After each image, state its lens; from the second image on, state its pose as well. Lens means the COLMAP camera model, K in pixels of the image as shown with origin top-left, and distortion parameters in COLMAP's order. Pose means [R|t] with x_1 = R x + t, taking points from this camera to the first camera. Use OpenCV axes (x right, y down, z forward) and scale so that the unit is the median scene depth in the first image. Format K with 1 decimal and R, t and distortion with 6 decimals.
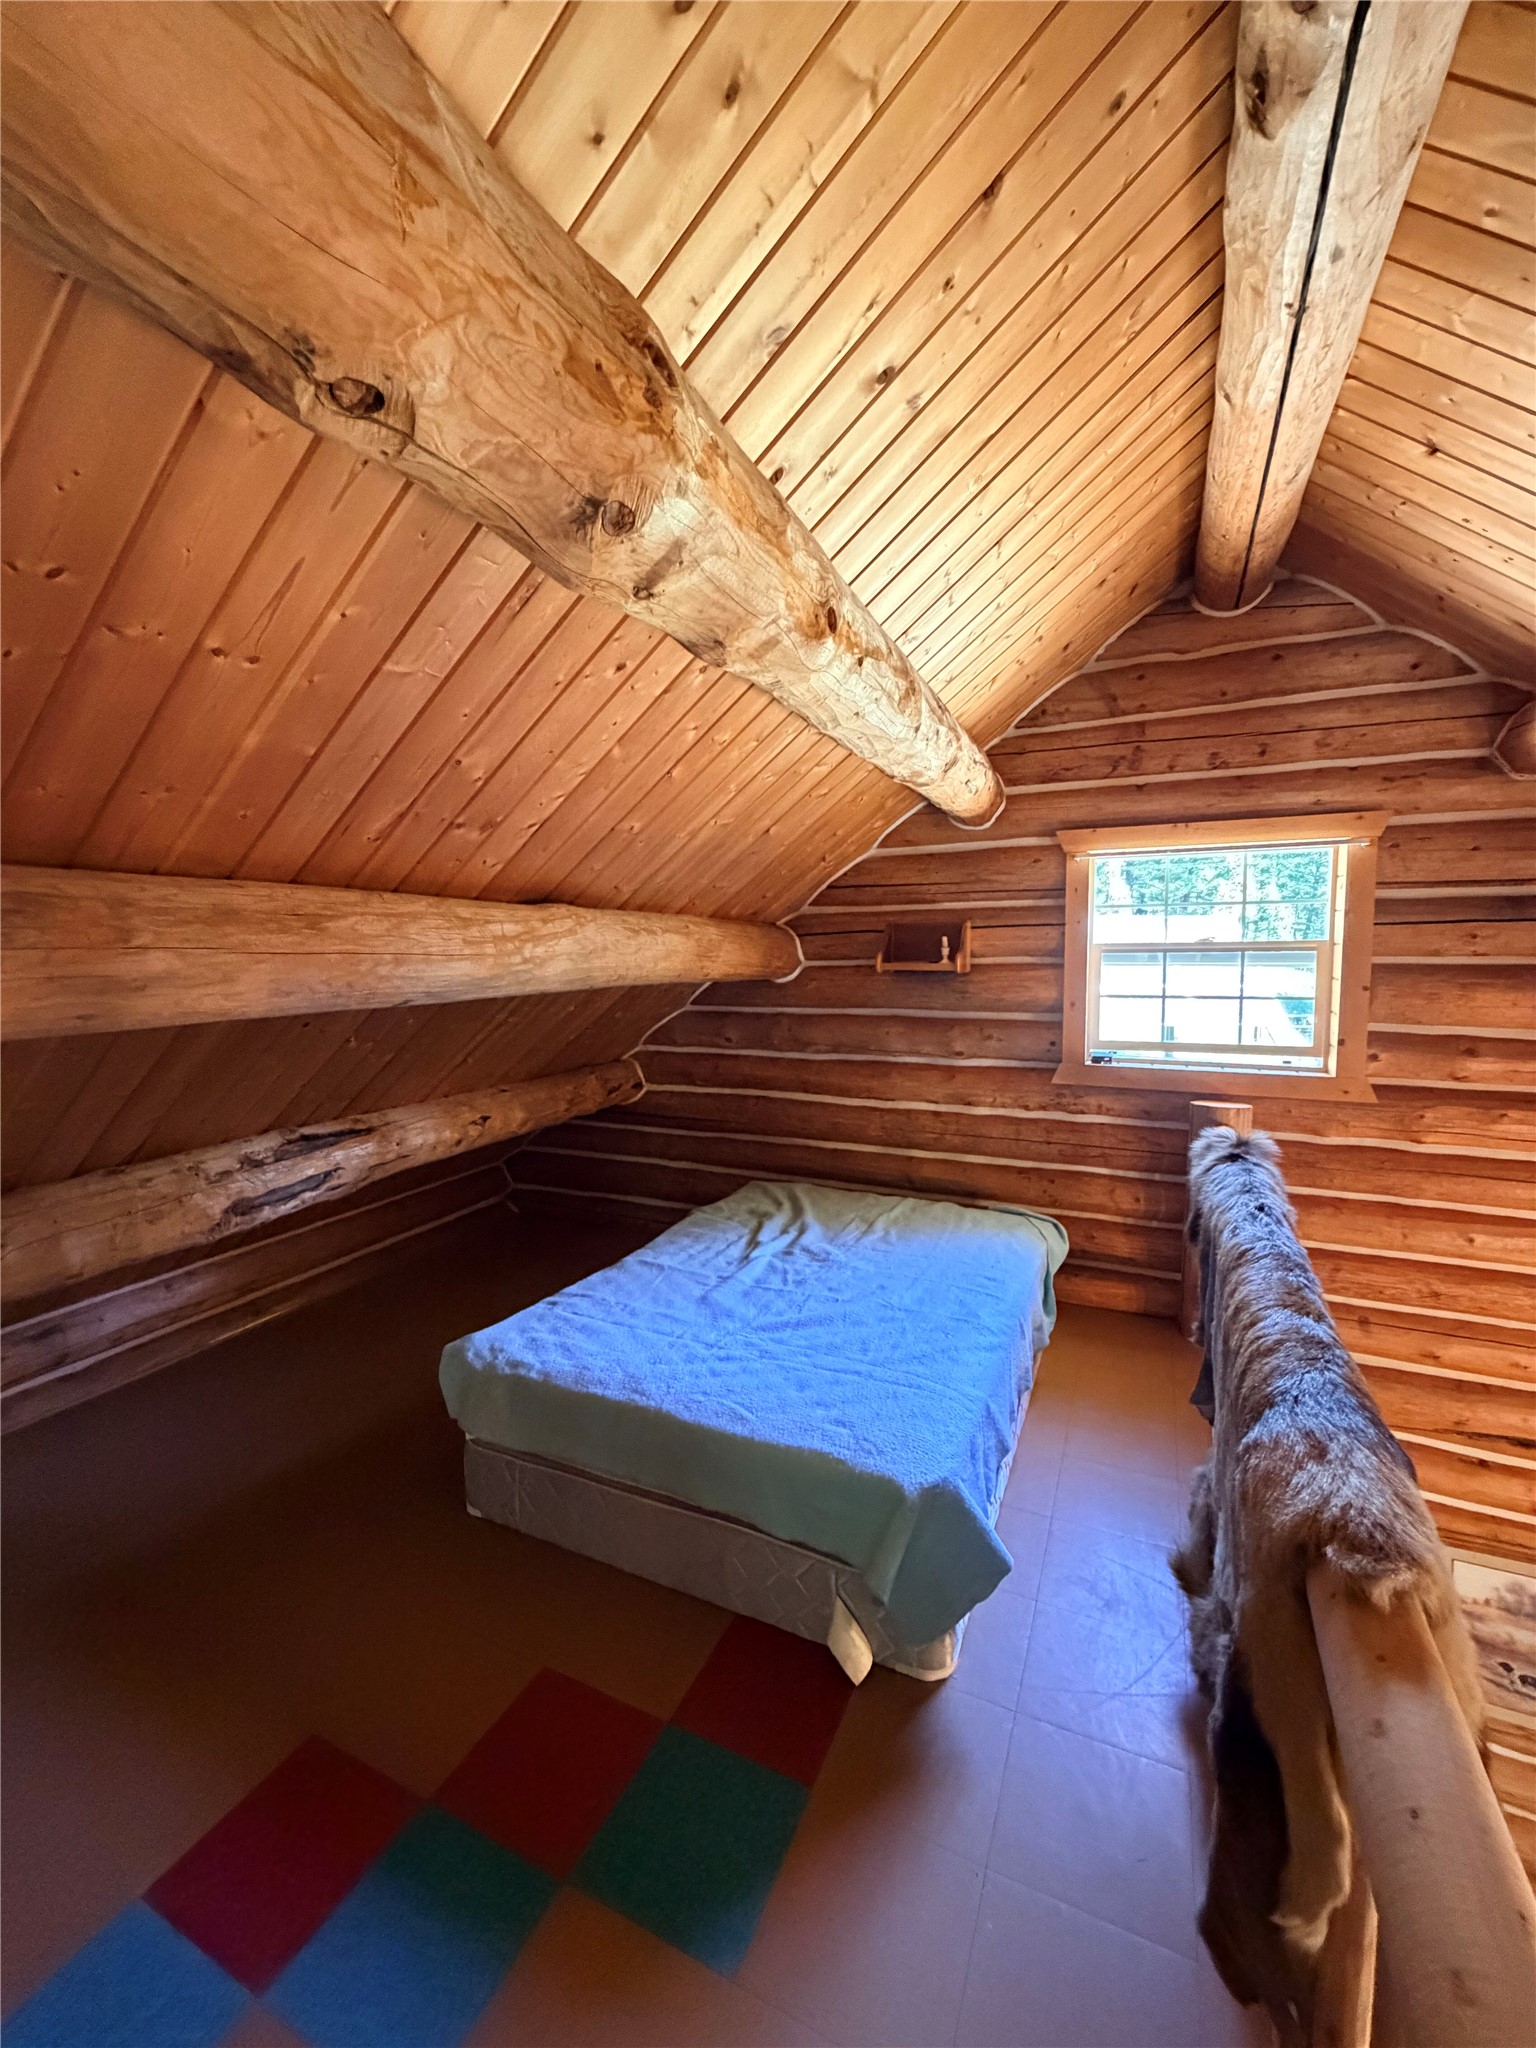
lens RADIAL K [[818.7, 0, 766.6], [0, 818.7, 1020.0], [0, 0, 1]] dist [0.003940, -0.000744]
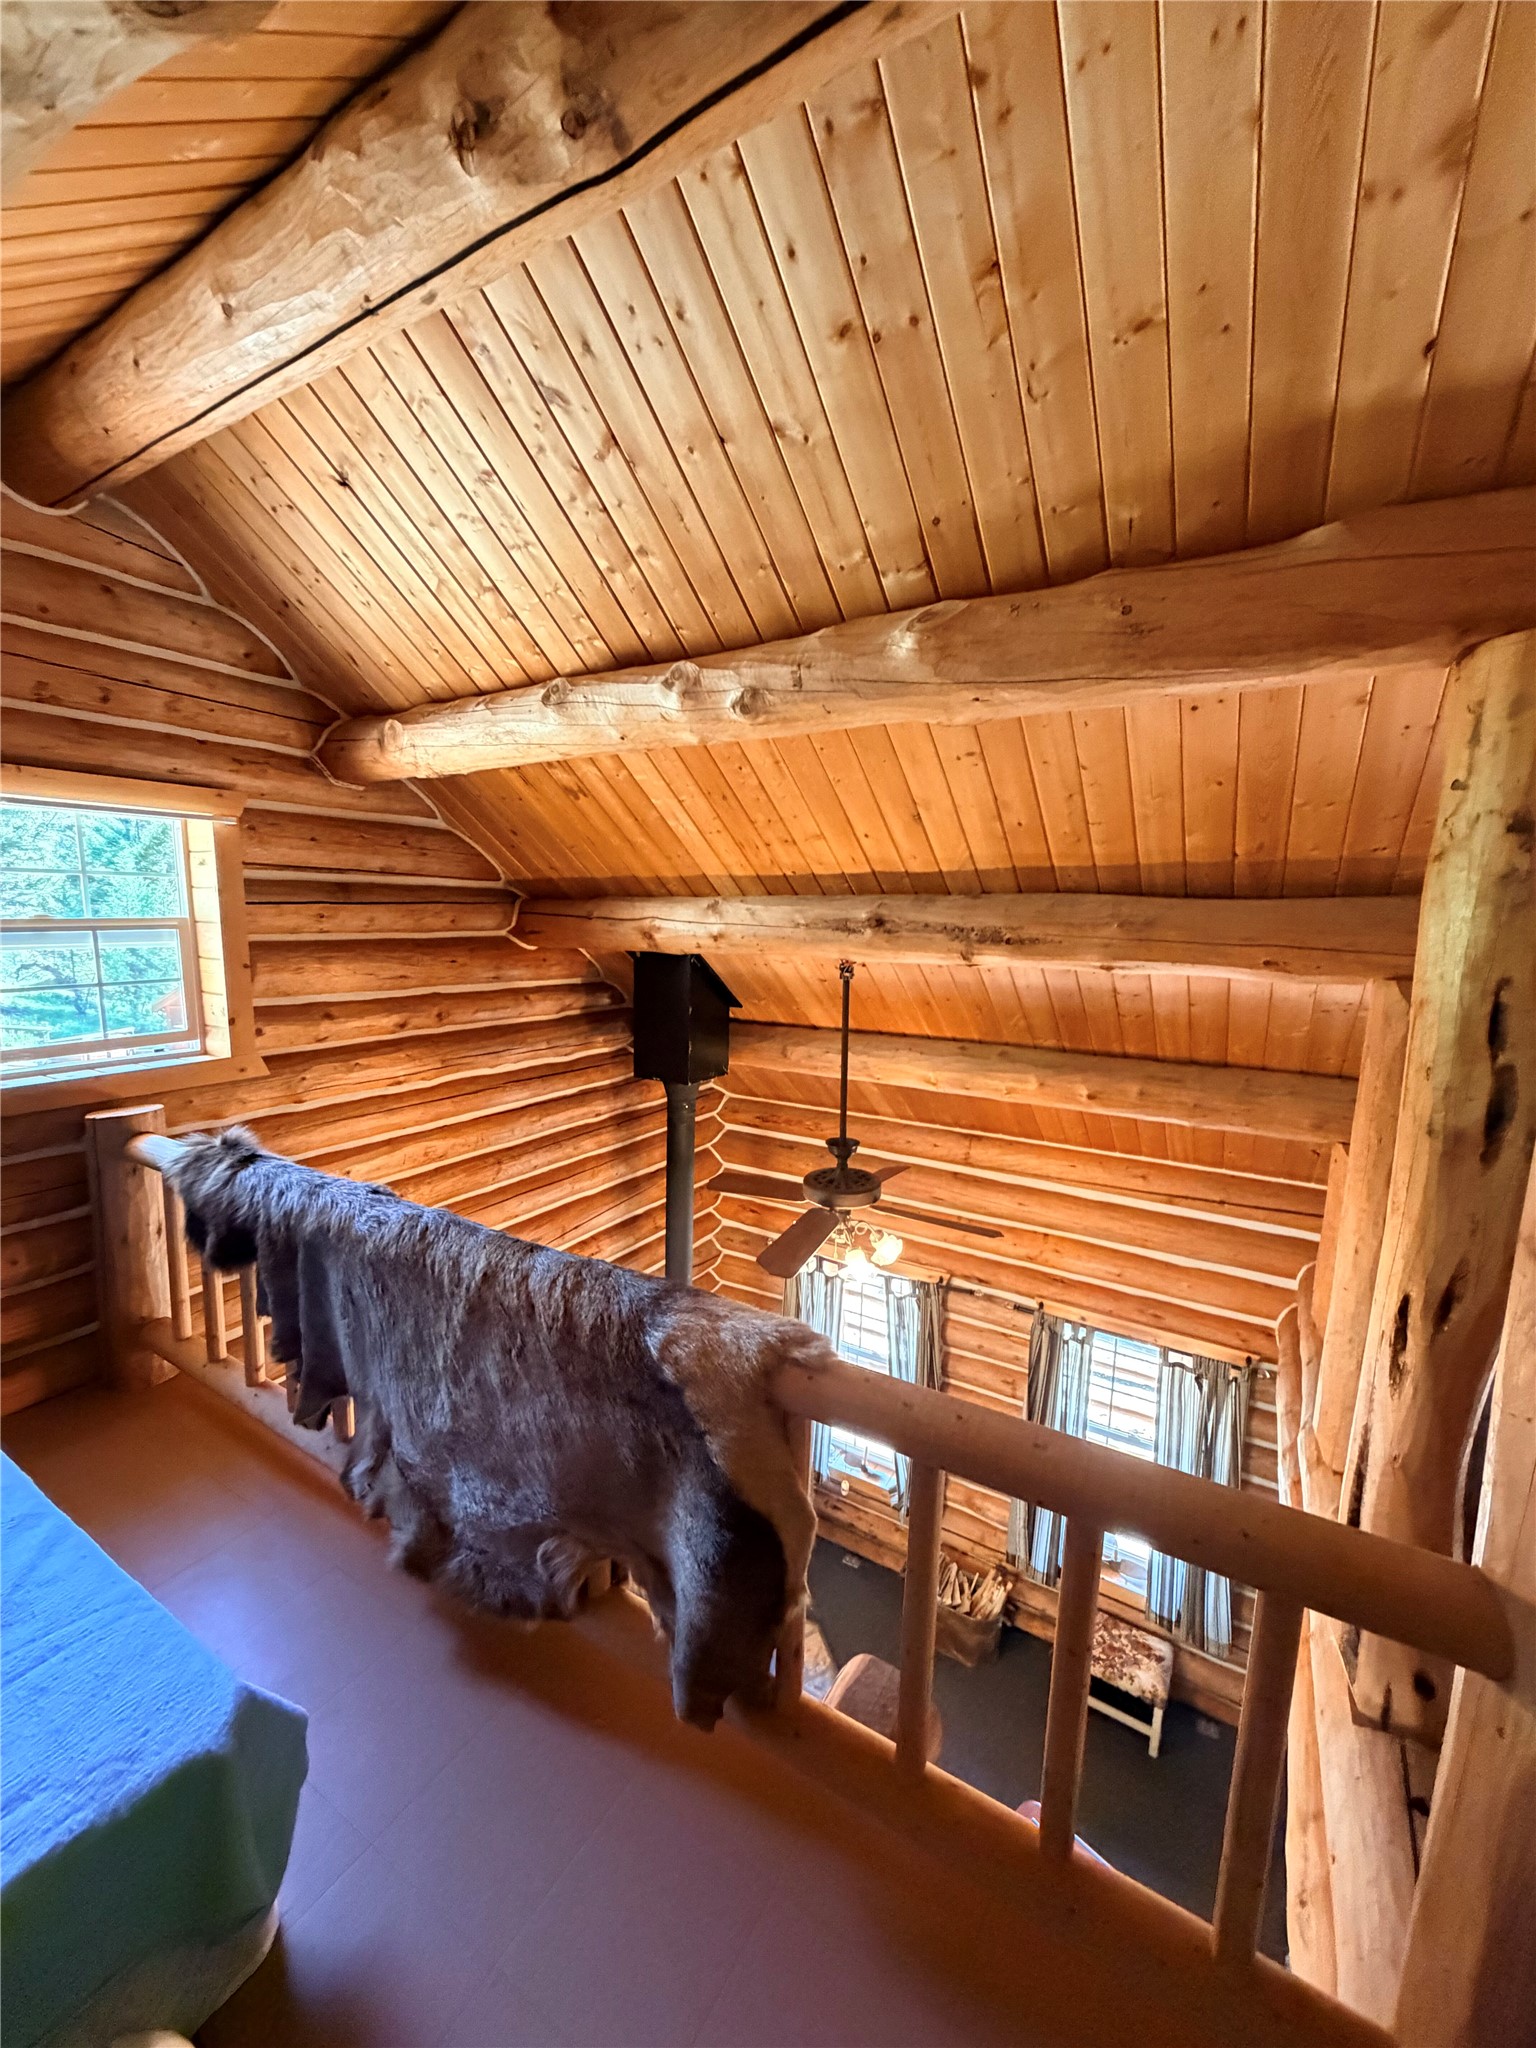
lens RADIAL K [[818.7, 0, 765.6], [0, 818.7, 1021.8], [0, 0, 1]] dist [0.003940, -0.000744]
pose [[0.118519, -0.127857, 0.984686, -0.212198], [0.075385, 0.989972, 0.119470, -0.044115], [-0.990086, 0.060071, 0.126969, 0.237379]]
